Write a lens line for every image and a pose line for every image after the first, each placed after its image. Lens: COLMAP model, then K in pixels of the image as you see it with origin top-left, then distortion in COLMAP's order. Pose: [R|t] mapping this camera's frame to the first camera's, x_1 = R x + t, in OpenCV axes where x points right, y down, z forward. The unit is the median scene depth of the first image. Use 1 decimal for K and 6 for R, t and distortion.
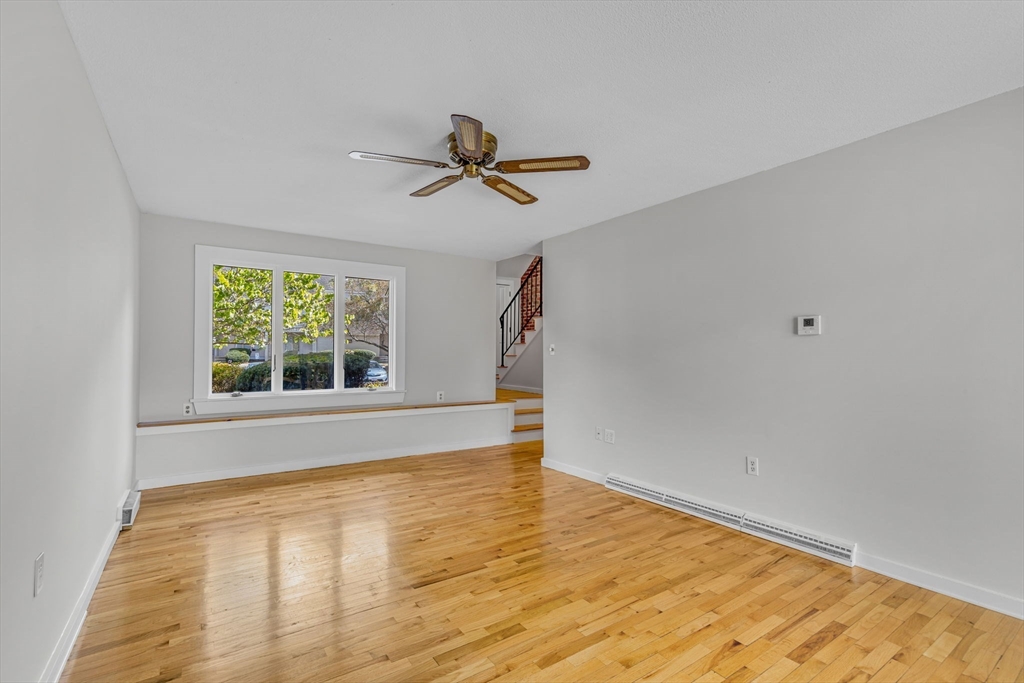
lens RADIAL K [[485.5, 0, 513.0], [0, 485.5, 340.1], [0, 0, 1]] dist [-0.027403, 0.022016]
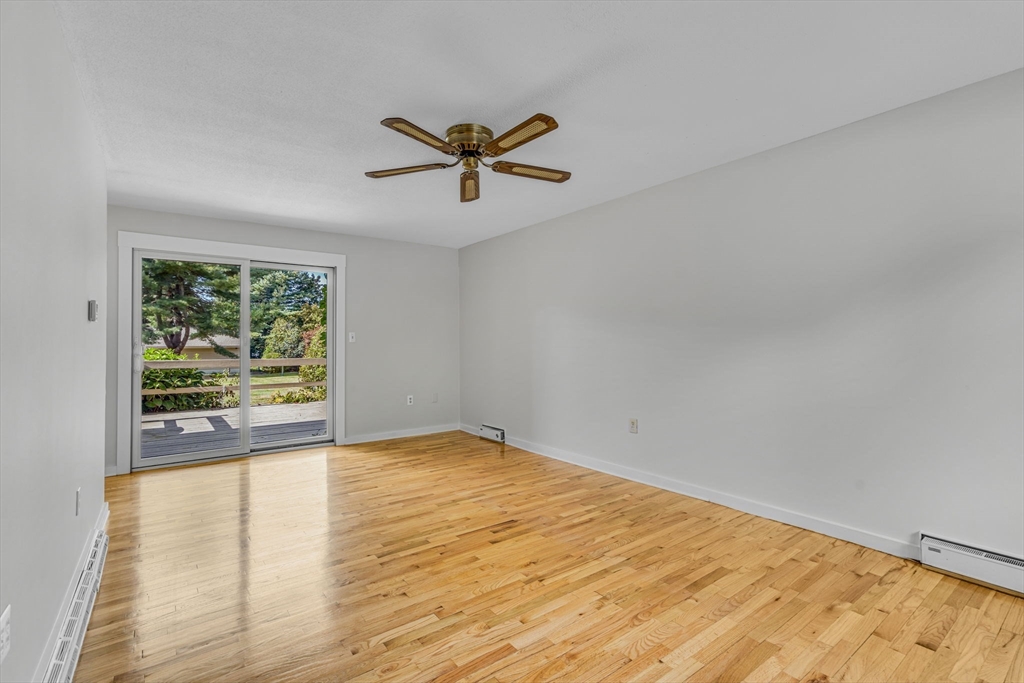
lens RADIAL K [[468.8, 0, 513.9], [0, 468.8, 332.0], [0, 0, 1]] dist [-0.003289, -0.000071]
pose [[-0.998789, 0.005497, -0.048888, -0.110906], [0.007813, 0.998850, -0.047311, 0.048451], [0.048571, -0.047636, -0.997683, 1.729847]]
